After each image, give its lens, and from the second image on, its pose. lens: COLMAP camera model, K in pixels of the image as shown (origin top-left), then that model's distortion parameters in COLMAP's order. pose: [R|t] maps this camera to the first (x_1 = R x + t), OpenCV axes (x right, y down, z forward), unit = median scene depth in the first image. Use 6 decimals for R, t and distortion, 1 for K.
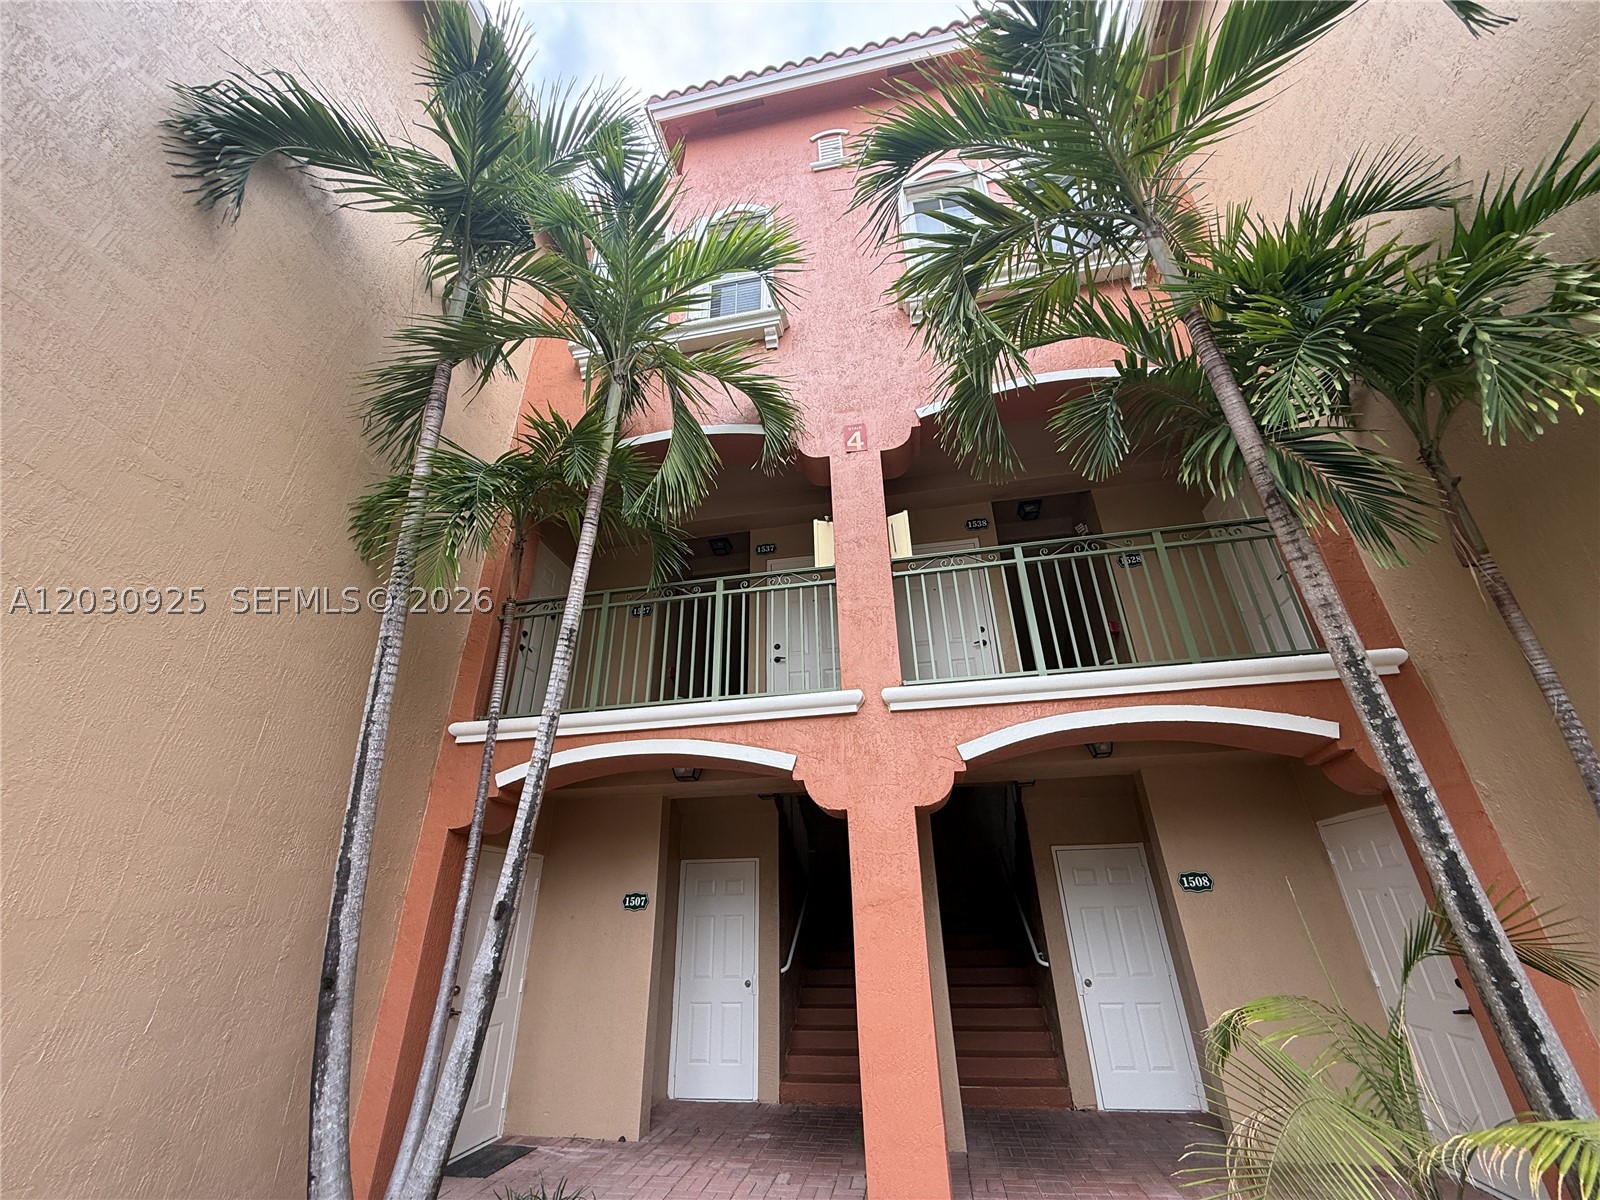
lens RADIAL K [[640.5, 0, 798.7], [0, 640.5, 602.4], [0, 0, 1]] dist [0.000504, 0.000105]
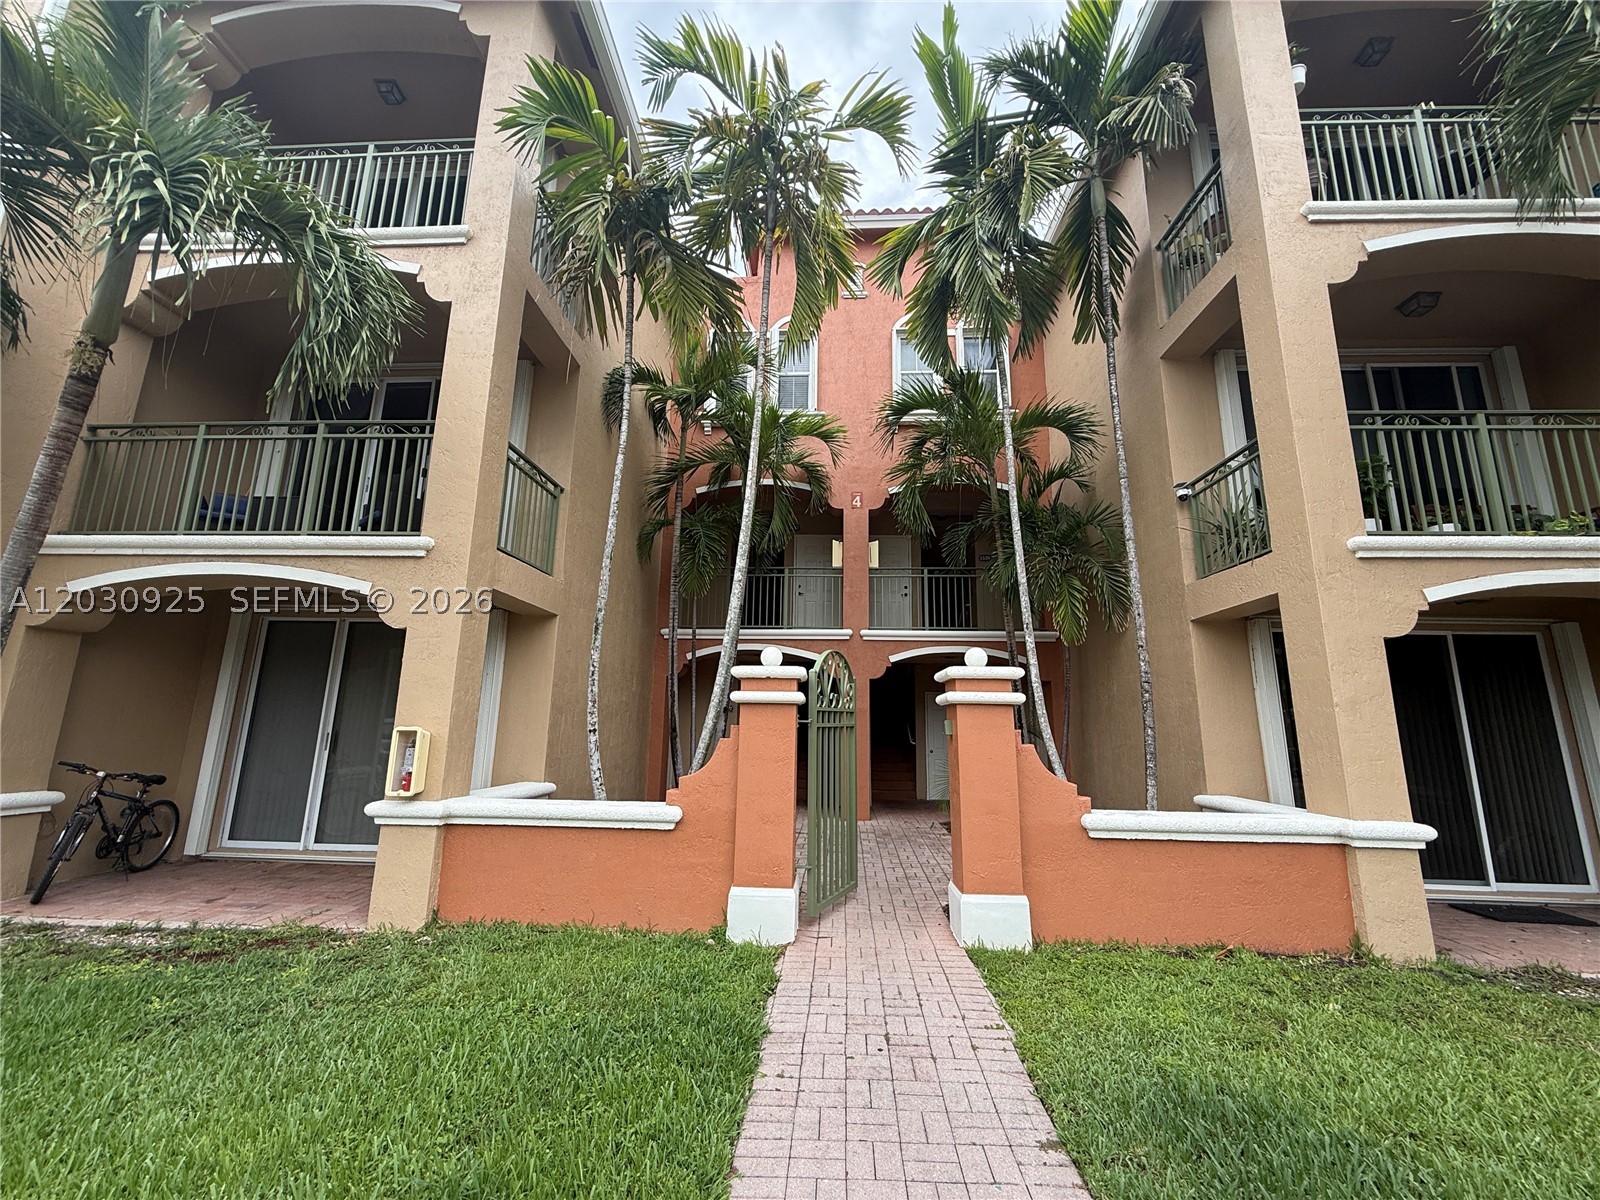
lens RADIAL K [[640.5, 0, 801.4], [0, 640.5, 598.9], [0, 0, 1]] dist [0.000504, 0.000105]
pose [[0.990710, 0.062880, 0.120578, -0.325539], [-0.091925, 0.963074, 0.253059, -0.477641], [-0.100213, -0.261793, 0.959907, -1.047048]]
